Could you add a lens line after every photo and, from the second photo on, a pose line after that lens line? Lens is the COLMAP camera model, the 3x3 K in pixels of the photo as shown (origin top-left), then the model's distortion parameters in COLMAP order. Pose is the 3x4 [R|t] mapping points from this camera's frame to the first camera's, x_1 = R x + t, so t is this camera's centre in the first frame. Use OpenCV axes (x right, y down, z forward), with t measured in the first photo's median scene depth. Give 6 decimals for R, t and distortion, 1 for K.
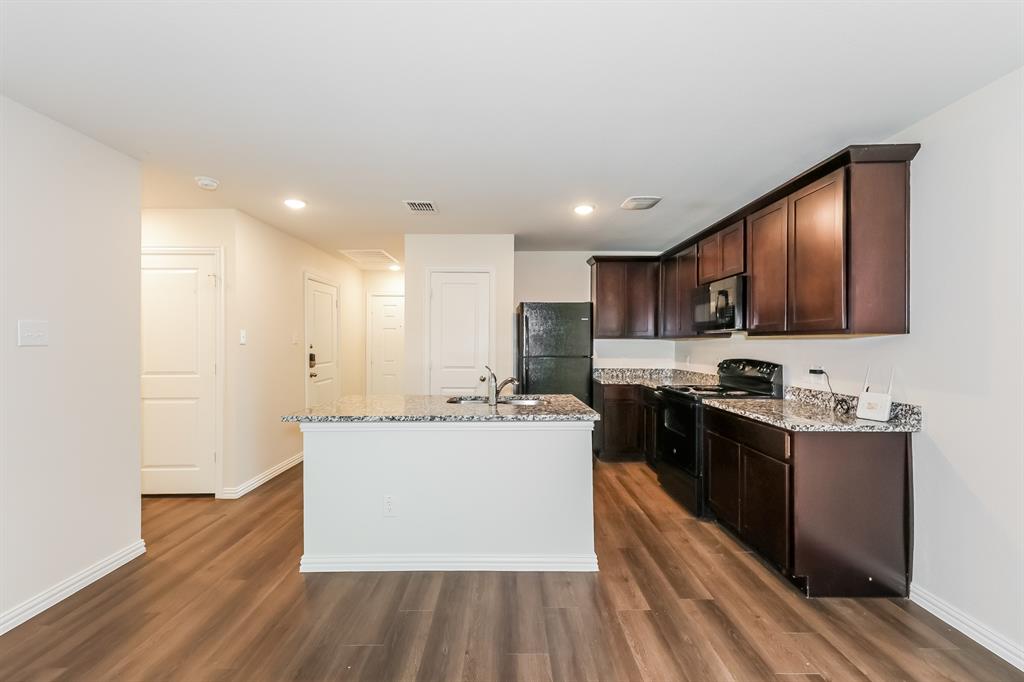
lens RADIAL K [[416.1, 0, 510.1], [0, 416.1, 344.5], [0, 0, 1]] dist [0.009352, 0.000125]
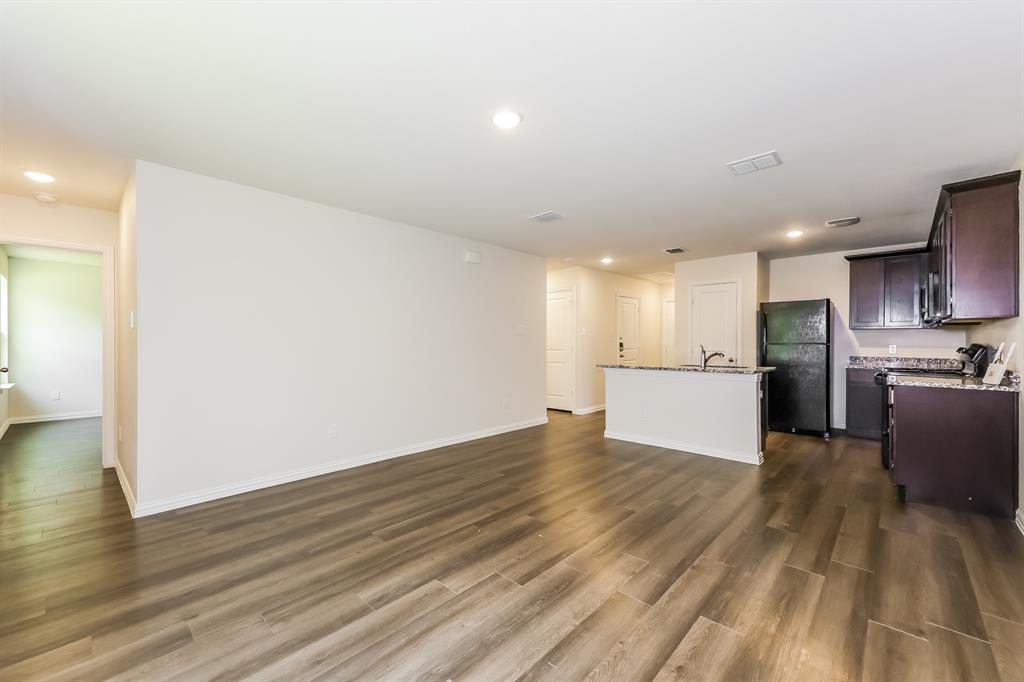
lens RADIAL K [[416.1, 0, 524.1], [0, 416.1, 346.0], [0, 0, 1]] dist [0.009352, 0.000125]
pose [[0.746747, 0.004347, -0.665094, 0.538259], [-0.001100, 0.999985, 0.005300, 0.046846], [0.665108, -0.003226, 0.746740, -0.768842]]
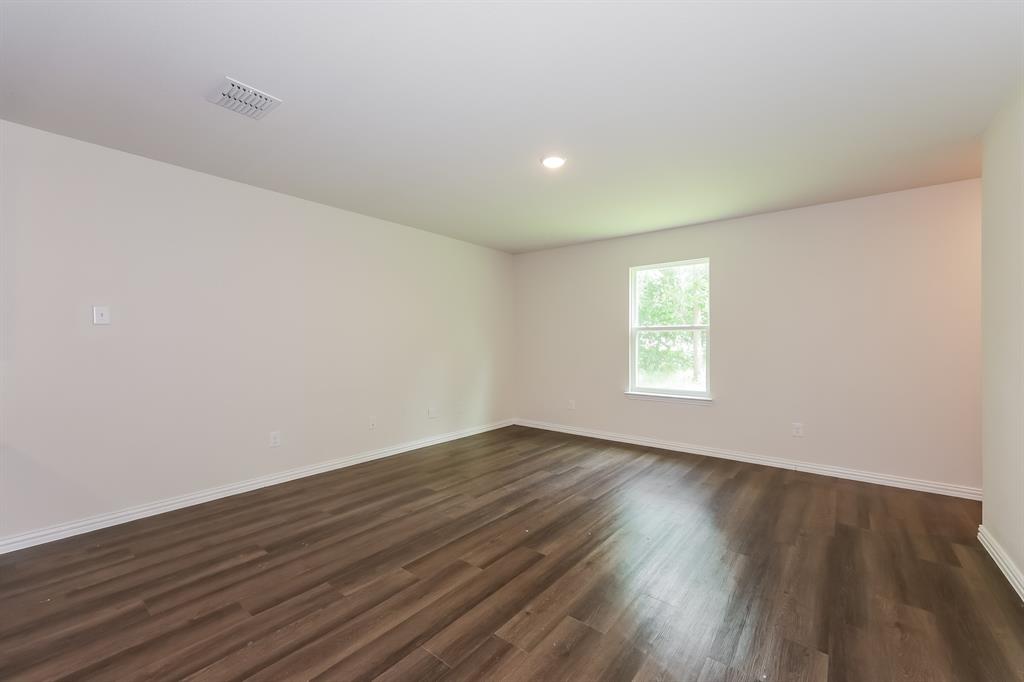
lens RADIAL K [[416.1, 0, 519.2], [0, 416.1, 338.5], [0, 0, 1]] dist [0.009352, 0.000125]
pose [[-0.782877, 0.000740, 0.622176, -0.609891], [0.000019, 0.999999, -0.001165, 0.036212], [-0.622176, -0.000901, -0.782877, 0.679638]]
